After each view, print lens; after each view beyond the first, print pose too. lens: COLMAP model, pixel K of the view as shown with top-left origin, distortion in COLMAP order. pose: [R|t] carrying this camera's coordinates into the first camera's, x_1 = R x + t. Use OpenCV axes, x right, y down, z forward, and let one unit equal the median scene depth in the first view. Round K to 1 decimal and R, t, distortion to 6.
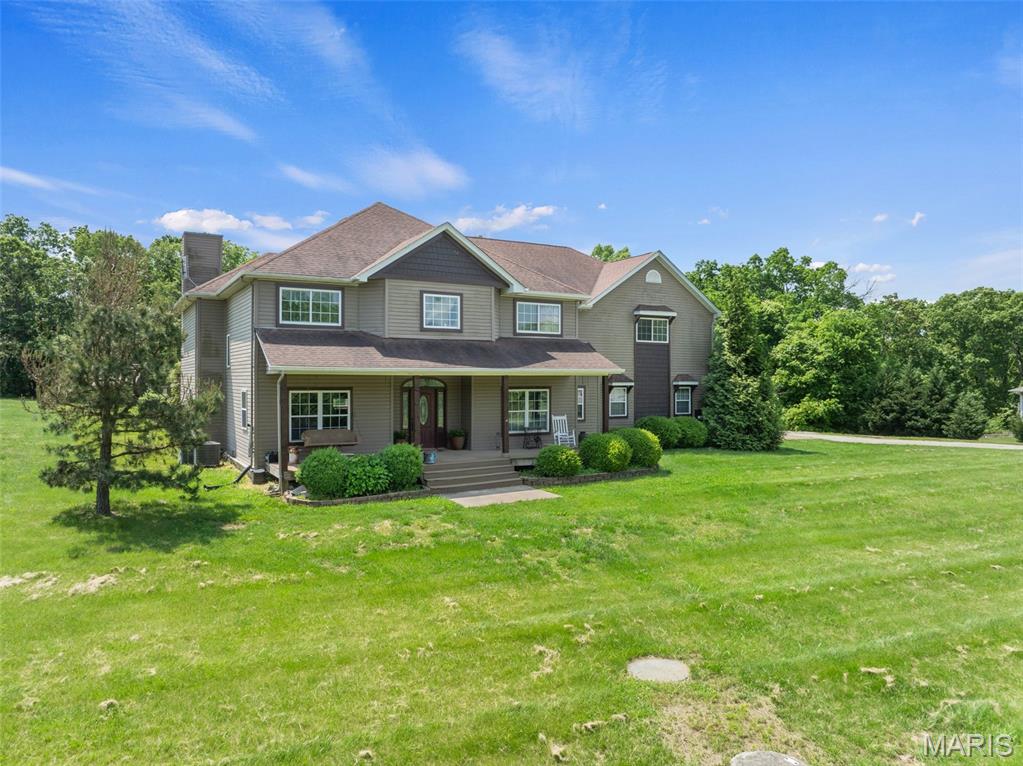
lens RADIAL K [[714.5, 0, 549.7], [0, 714.5, 372.9], [0, 0, 1]] dist [-0.032569, -0.008768]
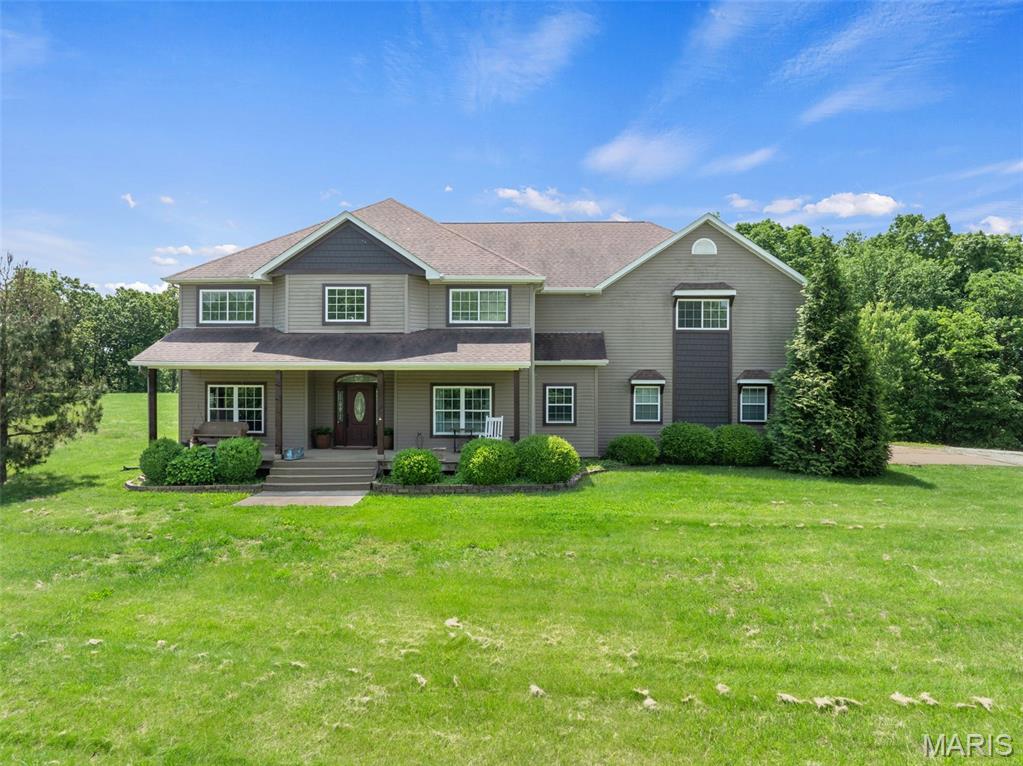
lens RADIAL K [[714.5, 0, 505.9], [0, 714.5, 383.3], [0, 0, 1]] dist [-0.032569, -0.008768]
pose [[0.840379, 0.008727, -0.541929, 0.499559], [0.000470, 0.999858, 0.016830, 0.004172], [0.541999, -0.014399, 0.840256, 0.276314]]
